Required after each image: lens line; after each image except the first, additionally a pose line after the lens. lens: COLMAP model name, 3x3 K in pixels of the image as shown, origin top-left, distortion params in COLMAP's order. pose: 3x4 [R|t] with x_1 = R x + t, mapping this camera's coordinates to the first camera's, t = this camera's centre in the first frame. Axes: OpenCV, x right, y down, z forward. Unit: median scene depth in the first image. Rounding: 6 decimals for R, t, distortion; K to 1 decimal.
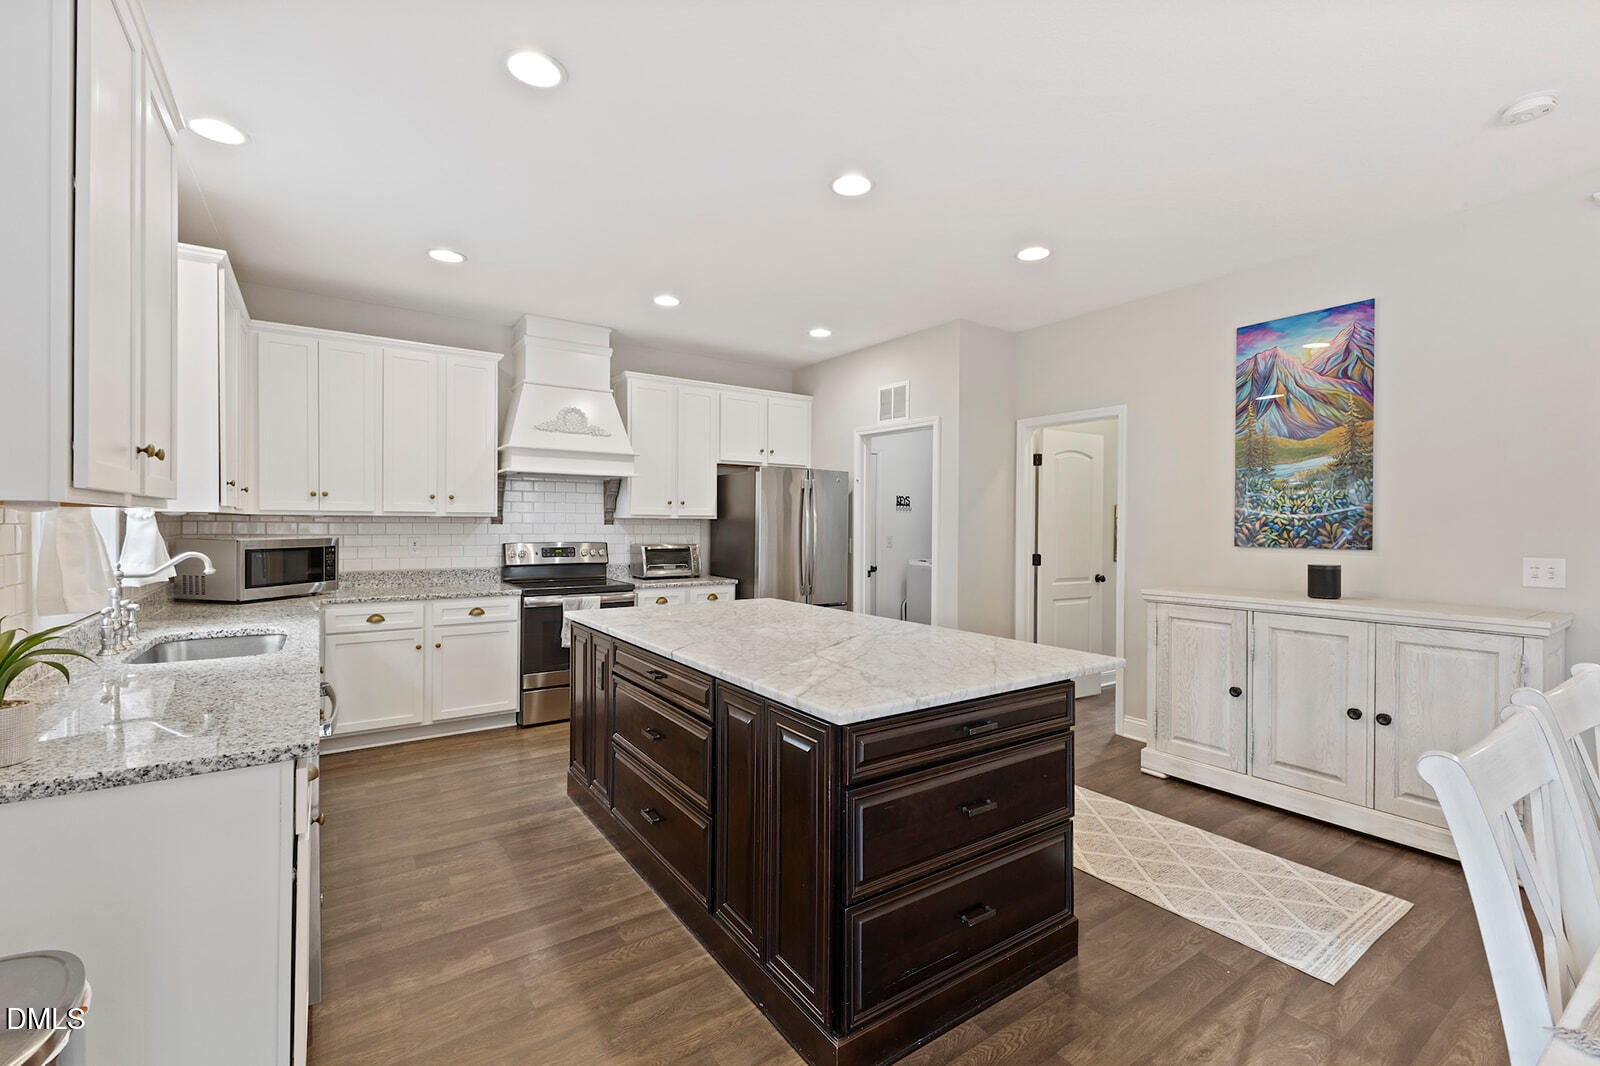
lens RADIAL K [[681.5, 0, 798.6], [0, 681.5, 527.7], [0, 0, 1]] dist [-0.000563, -0.000148]
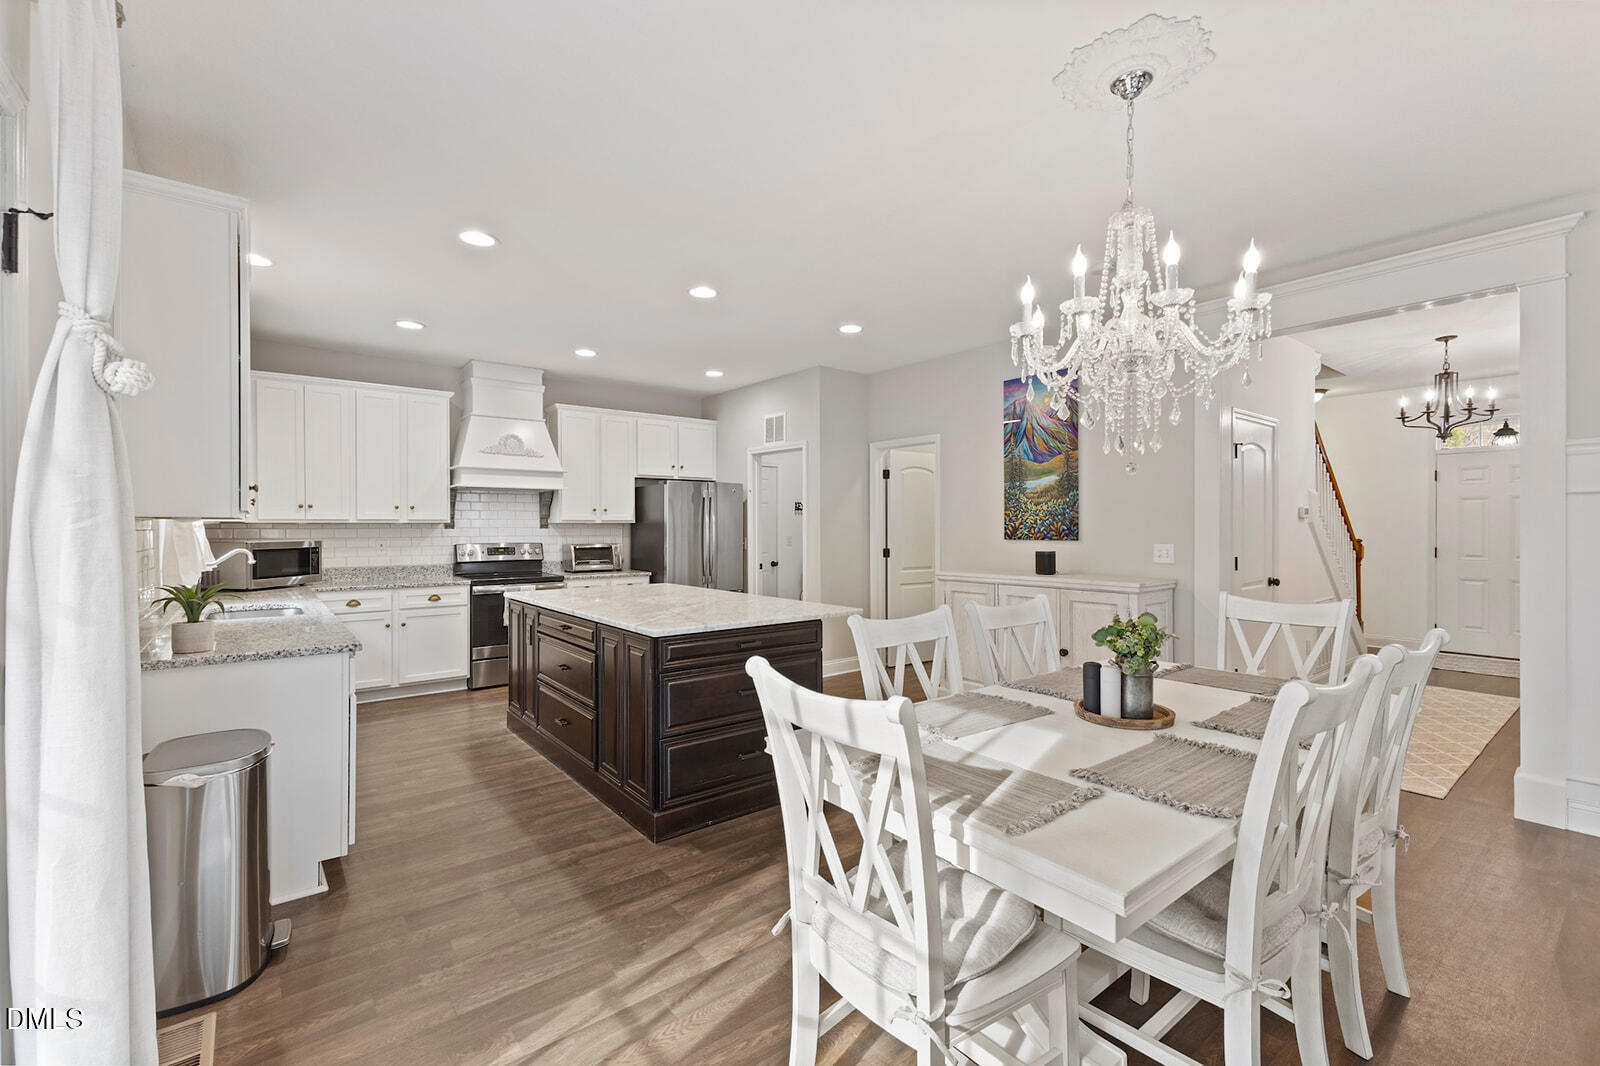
lens RADIAL K [[688.9, 0, 804.4], [0, 688.9, 527.1], [0, 0, 1]] dist [0.000922, 0.000219]
pose [[0.997685, -0.009506, 0.067341, 0.122942], [0.009835, 0.999941, -0.004570, 0.003985], [-0.067294, 0.005222, 0.997720, -0.309848]]
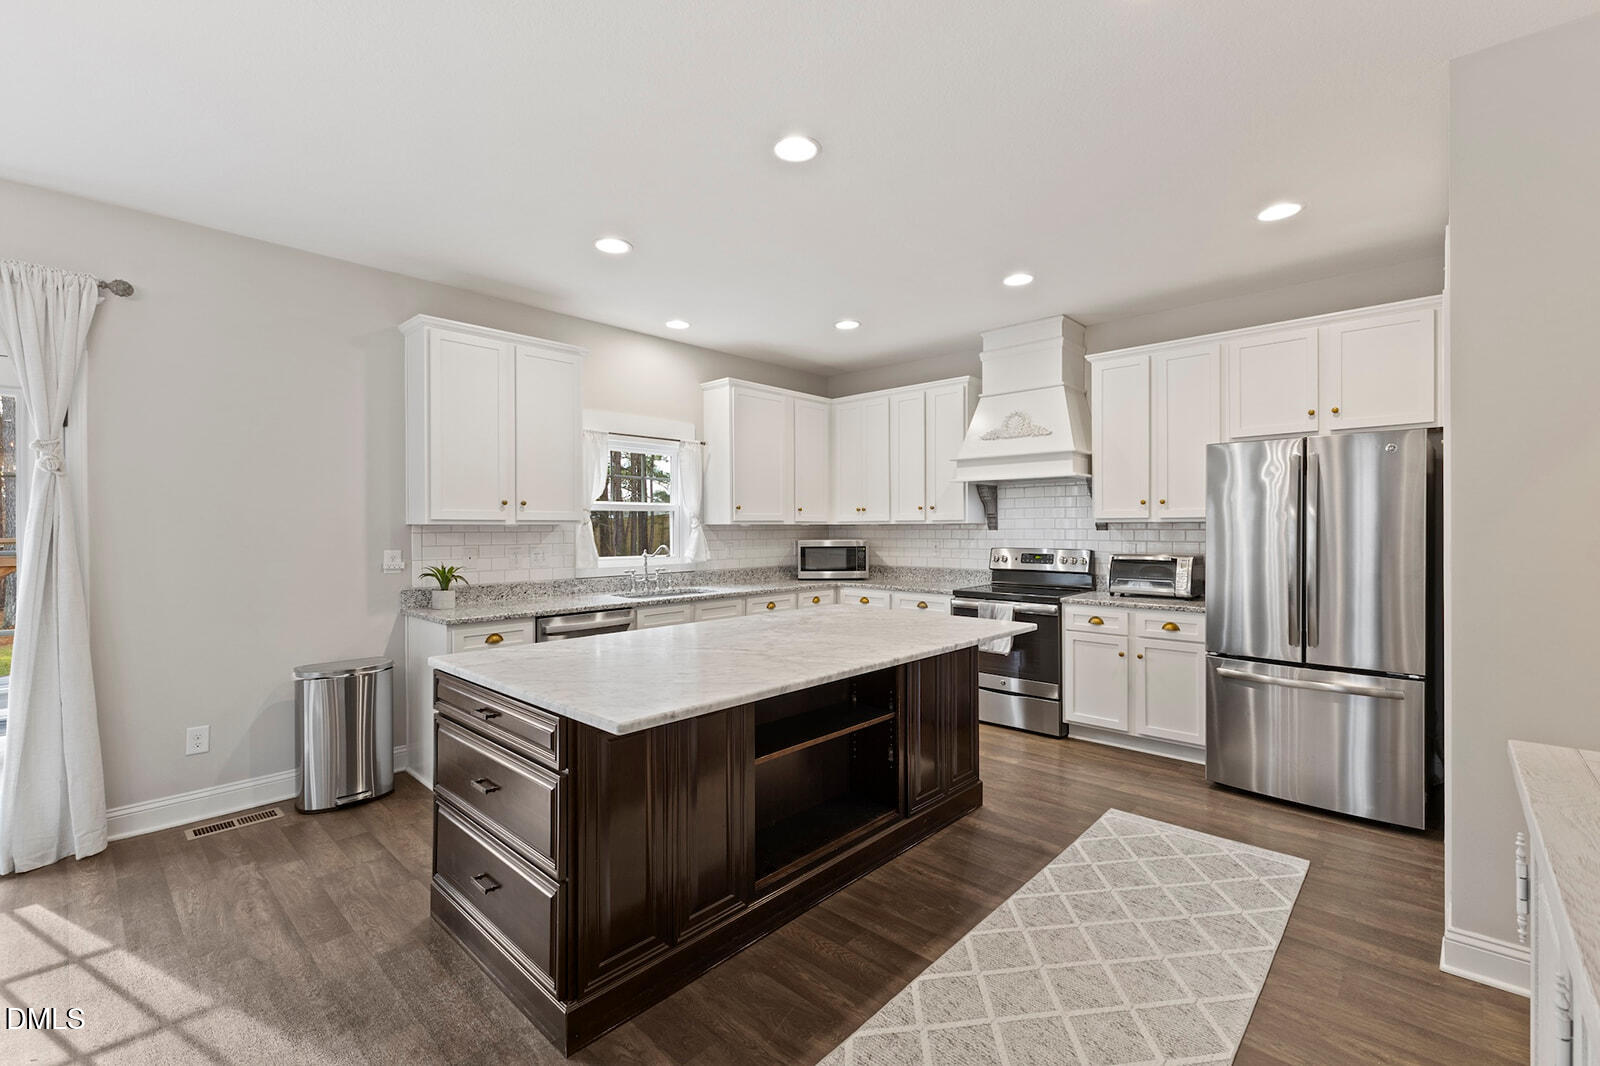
lens RADIAL K [[681.5, 0, 798.6], [0, 681.5, 527.7], [0, 0, 1]] dist [-0.000563, -0.000148]
pose [[0.220357, -0.012531, -0.975339, 0.594747], [-0.006856, 0.999873, -0.014395, 0.009392], [0.975395, 0.009859, 0.220243, 0.511579]]
